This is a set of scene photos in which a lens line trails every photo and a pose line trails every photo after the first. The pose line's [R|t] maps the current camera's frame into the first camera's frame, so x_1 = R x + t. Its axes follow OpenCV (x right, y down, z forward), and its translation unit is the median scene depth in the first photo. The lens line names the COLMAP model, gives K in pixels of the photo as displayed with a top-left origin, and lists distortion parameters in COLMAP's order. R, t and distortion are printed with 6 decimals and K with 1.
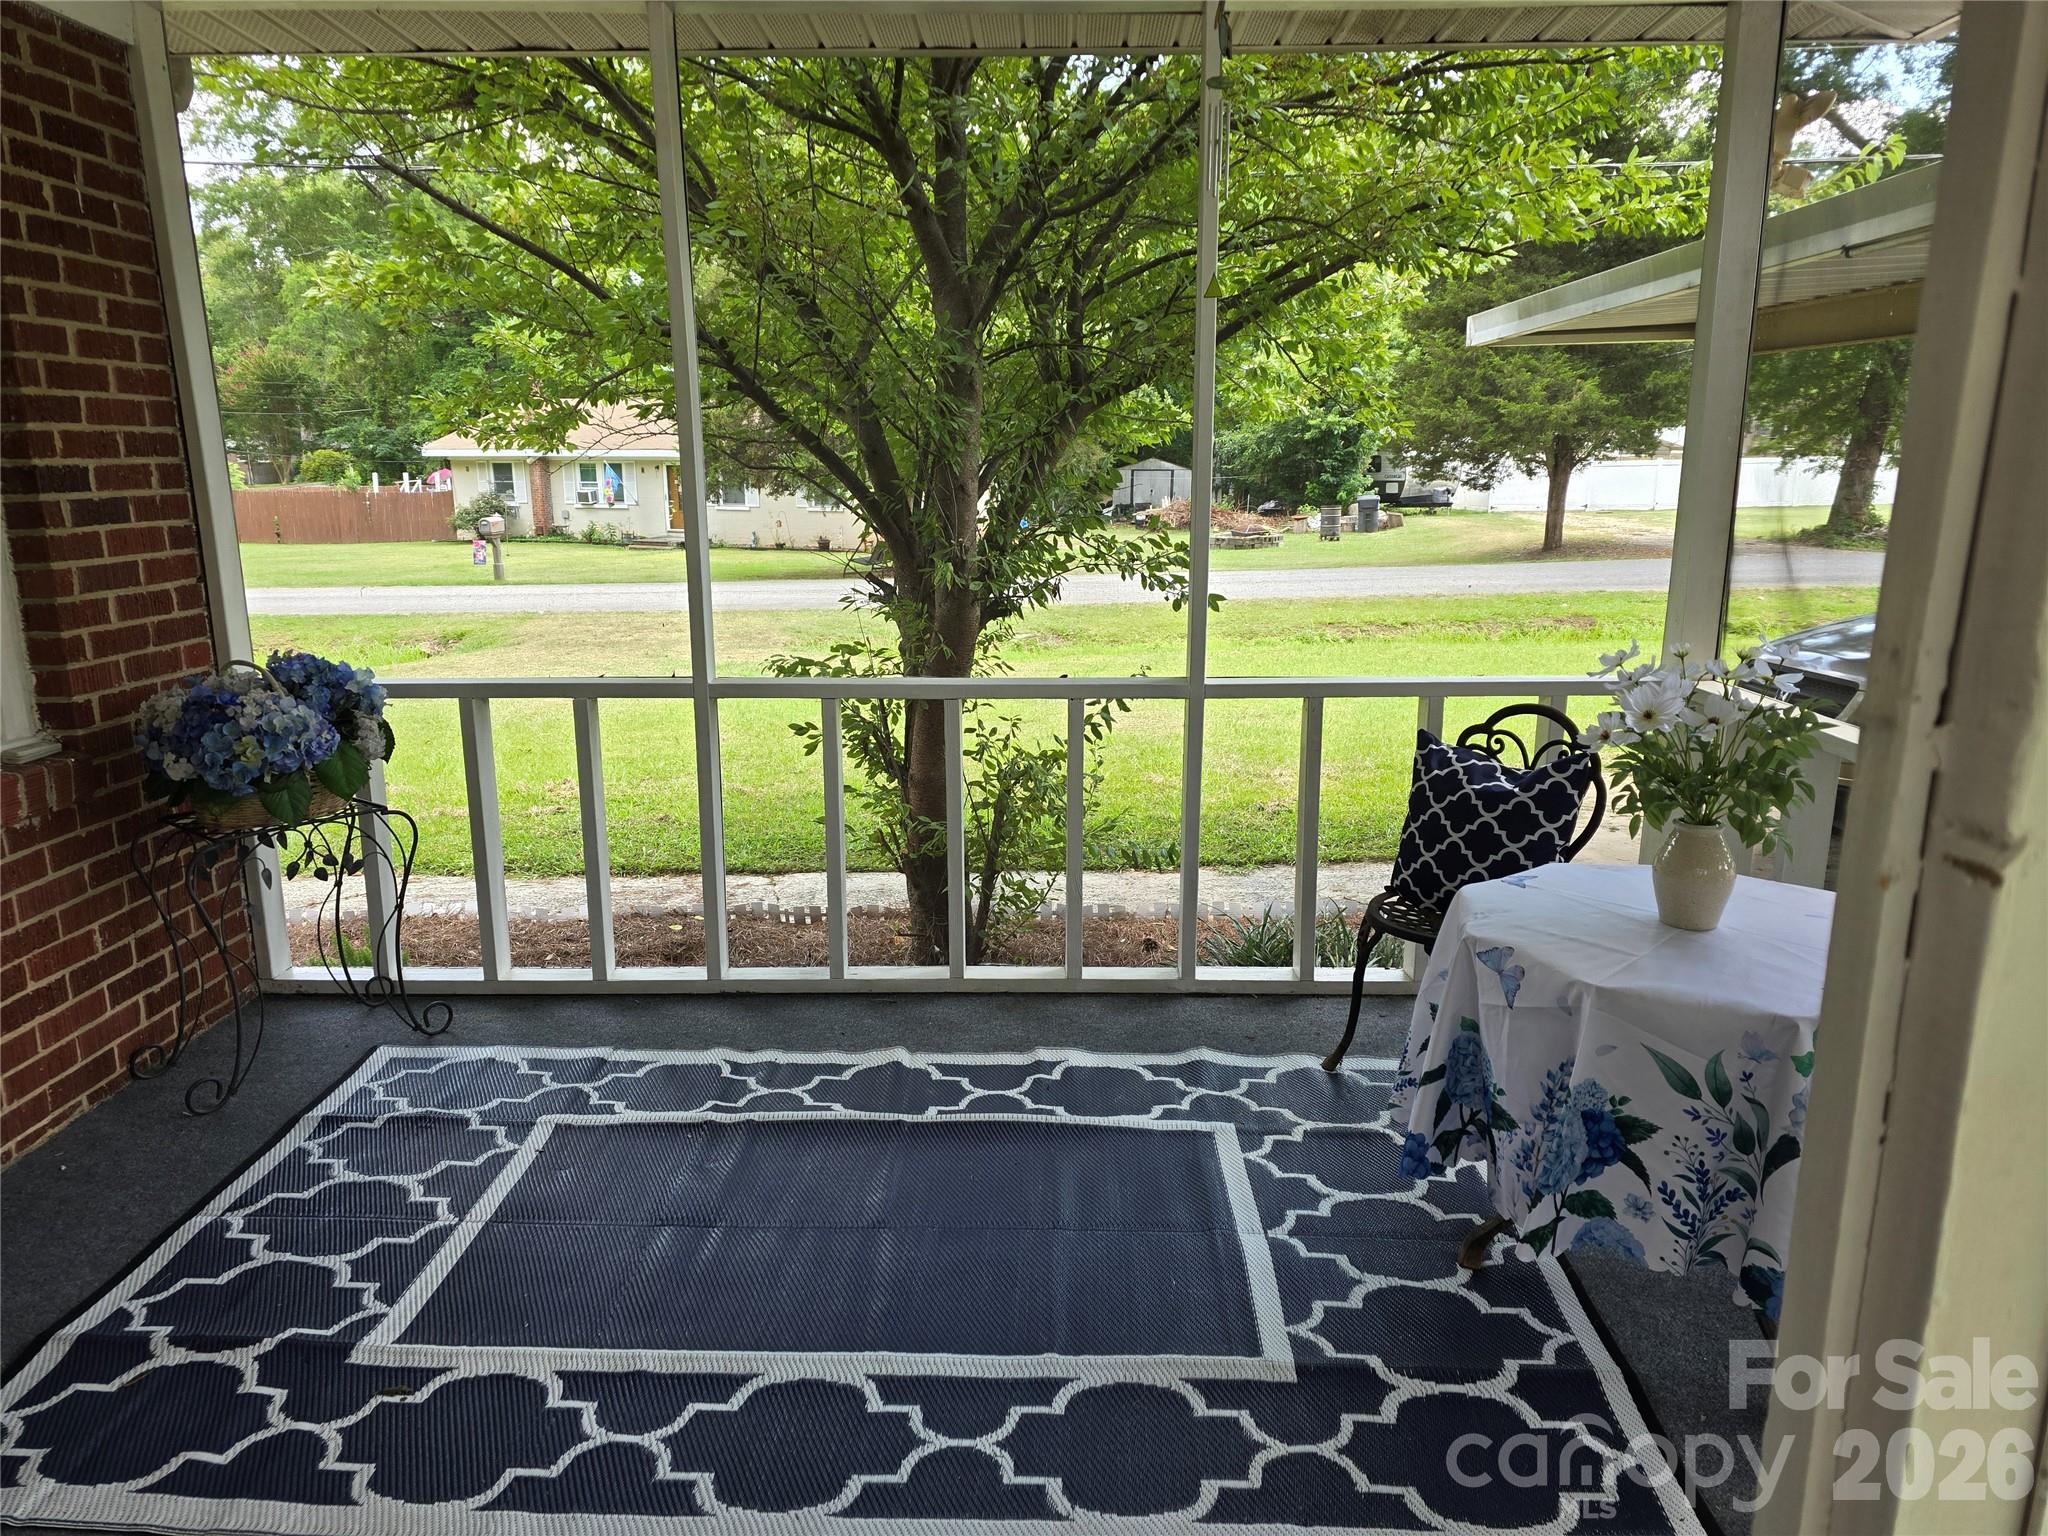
lens RADIAL K [[1361.1, 0, 1026.8], [0, 1361.1, 763.7], [0, 0, 1]] dist [0.066367, -0.062688]
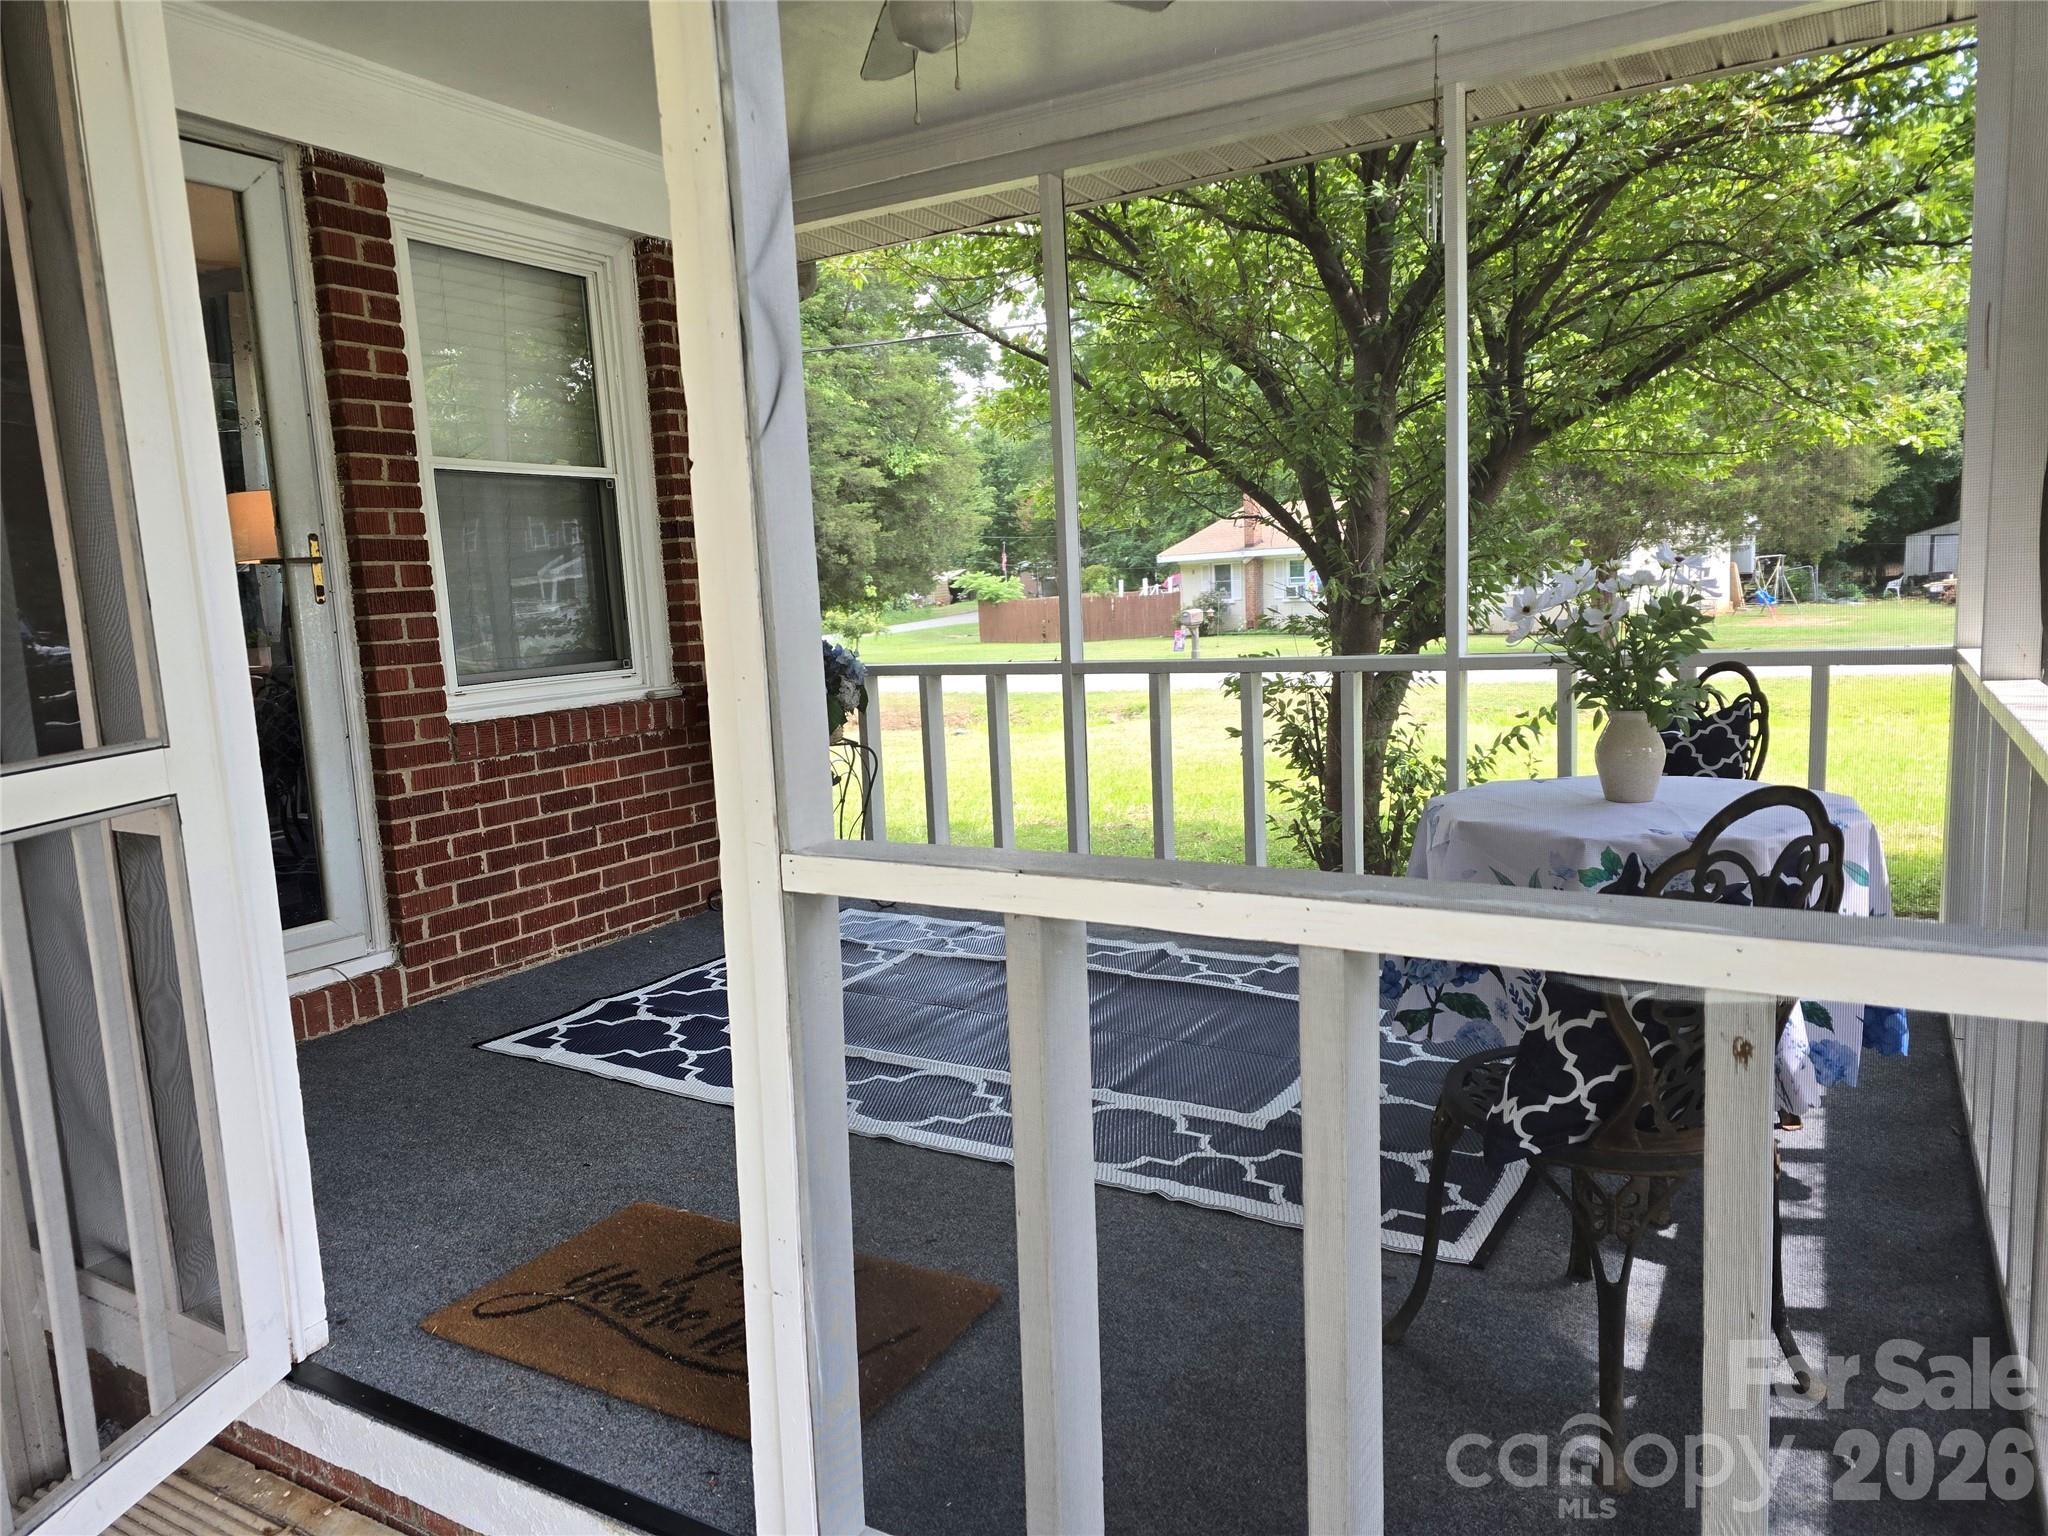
lens RADIAL K [[1361.1, 0, 1033.8], [0, 1361.1, 771.8], [0, 0, 1]] dist [0.066367, -0.062688]
pose [[0.869943, 0.029627, -0.492261, 0.450692], [-0.061271, 0.996953, -0.048279, 0.131274], [0.489331, 0.072161, 0.869107, -0.183475]]
